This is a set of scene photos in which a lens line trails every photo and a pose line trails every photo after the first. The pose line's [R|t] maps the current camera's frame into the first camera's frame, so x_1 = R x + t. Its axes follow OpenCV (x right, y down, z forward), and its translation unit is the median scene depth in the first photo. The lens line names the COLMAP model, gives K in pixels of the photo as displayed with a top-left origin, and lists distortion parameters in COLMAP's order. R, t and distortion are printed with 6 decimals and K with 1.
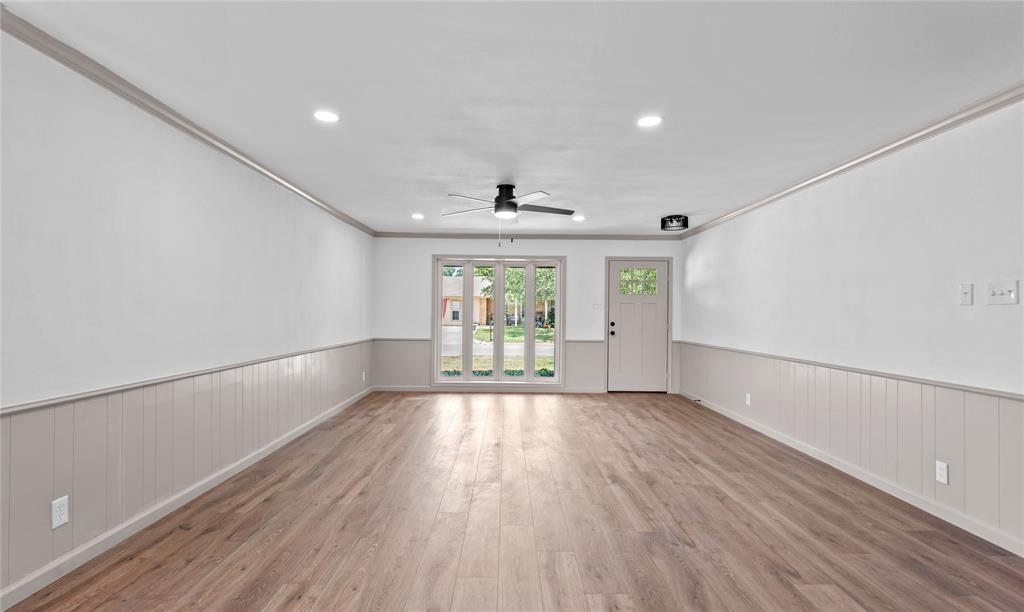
lens RADIAL K [[502.1, 0, 512.6], [0, 502.1, 277.0], [0, 0, 1]] dist [0.000406, 0.000627]
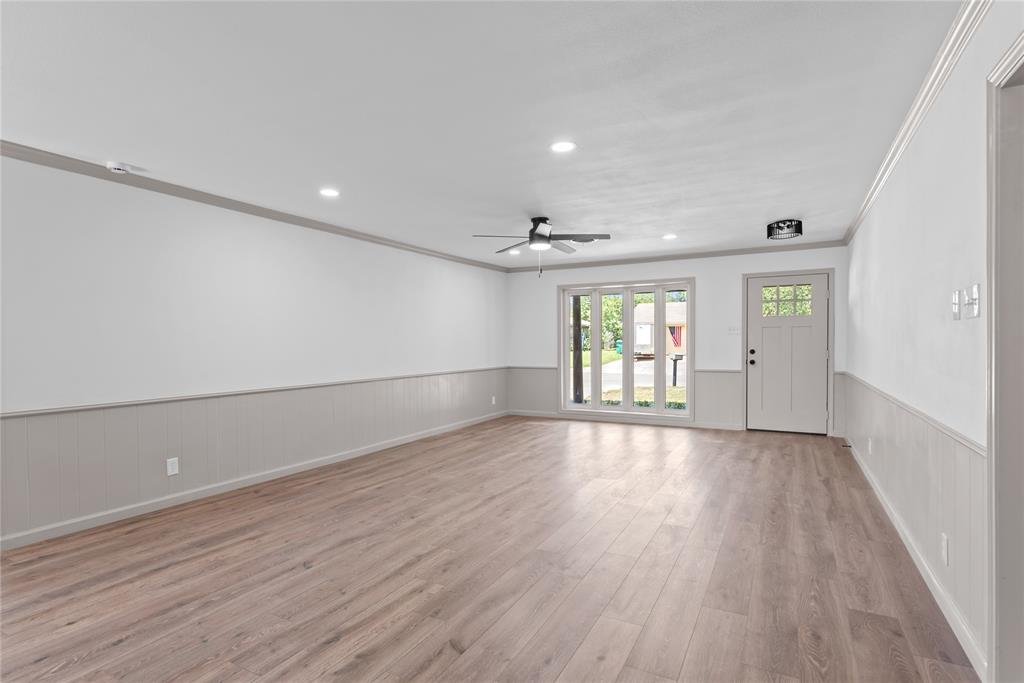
lens RADIAL K [[522.5, 0, 508.5], [0, 522.5, 319.1], [0, 0, 1]] dist [0.000411, -0.000301]
pose [[0.874427, -0.037157, -0.483732, 0.327757], [0.049867, 0.998666, 0.013433, 0.005723], [0.482587, -0.035868, 0.875113, 0.017858]]
